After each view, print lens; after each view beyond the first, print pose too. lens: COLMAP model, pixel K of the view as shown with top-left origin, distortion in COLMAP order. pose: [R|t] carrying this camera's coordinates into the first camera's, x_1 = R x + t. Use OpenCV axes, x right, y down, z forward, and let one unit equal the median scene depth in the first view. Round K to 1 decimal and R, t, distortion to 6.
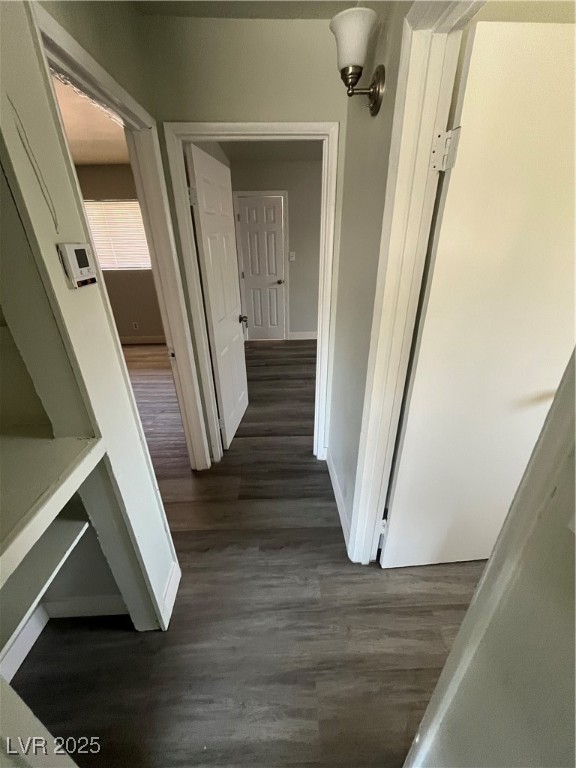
lens RADIAL K [[309.5, 0, 286.2], [0, 309.5, 382.7], [0, 0, 1]] dist [-0.001391, -0.000602]
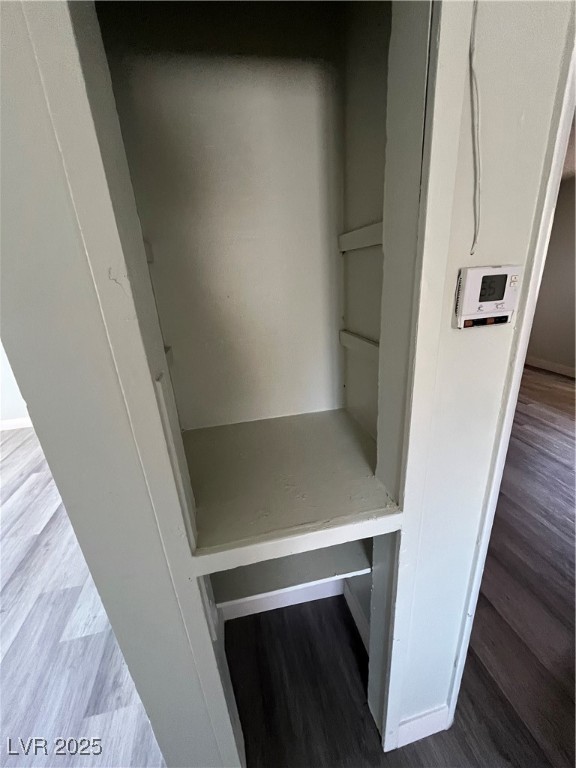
lens RADIAL K [[309.5, 0, 286.2], [0, 309.5, 382.7], [0, 0, 1]] dist [-0.001391, -0.000602]
pose [[0.172740, 0.335508, -0.926064, -0.020603], [-0.369676, 0.893550, 0.254772, -0.118044], [0.912963, 0.298334, 0.278381, 0.243593]]
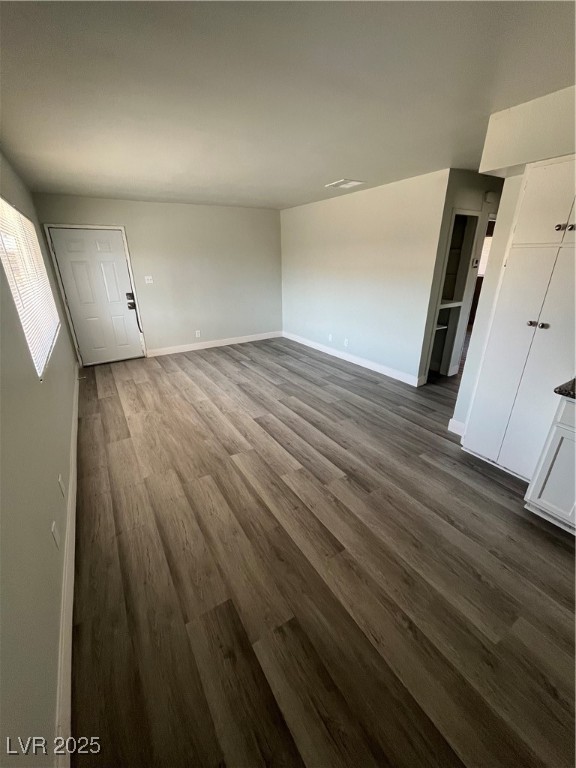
lens RADIAL K [[307.8, 0, 286.1], [0, 307.8, 383.5], [0, 0, 1]] dist [-0.002011, -0.000444]
pose [[0.500700, 0.332135, -0.799366, 1.184268], [-0.370076, 0.916945, 0.149184, 0.885610], [0.782524, 0.221130, 0.582029, -1.895229]]
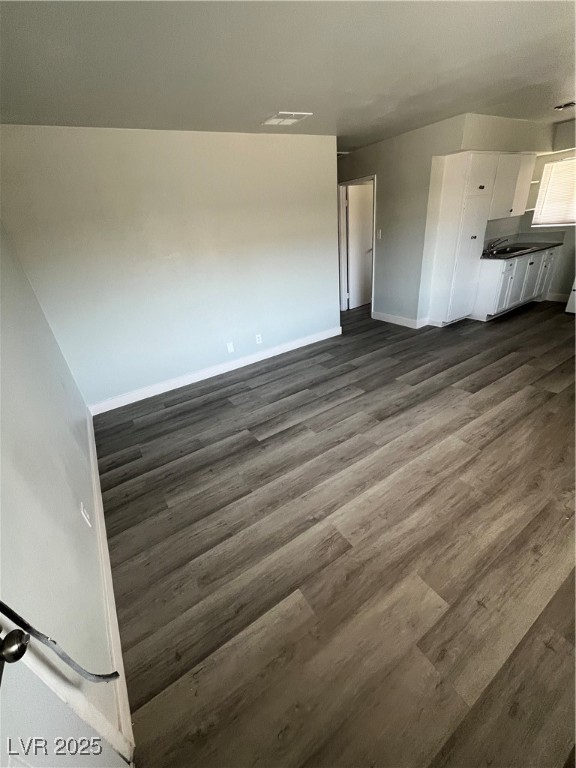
lens RADIAL K [[309.5, 0, 286.2], [0, 309.5, 382.7], [0, 0, 1]] dist [-0.001391, -0.000602]
pose [[0.854624, -0.300114, 0.423733, -2.220340], [0.302081, 0.951107, 0.064368, 0.987819], [-0.422333, 0.072992, 0.903497, -1.992071]]
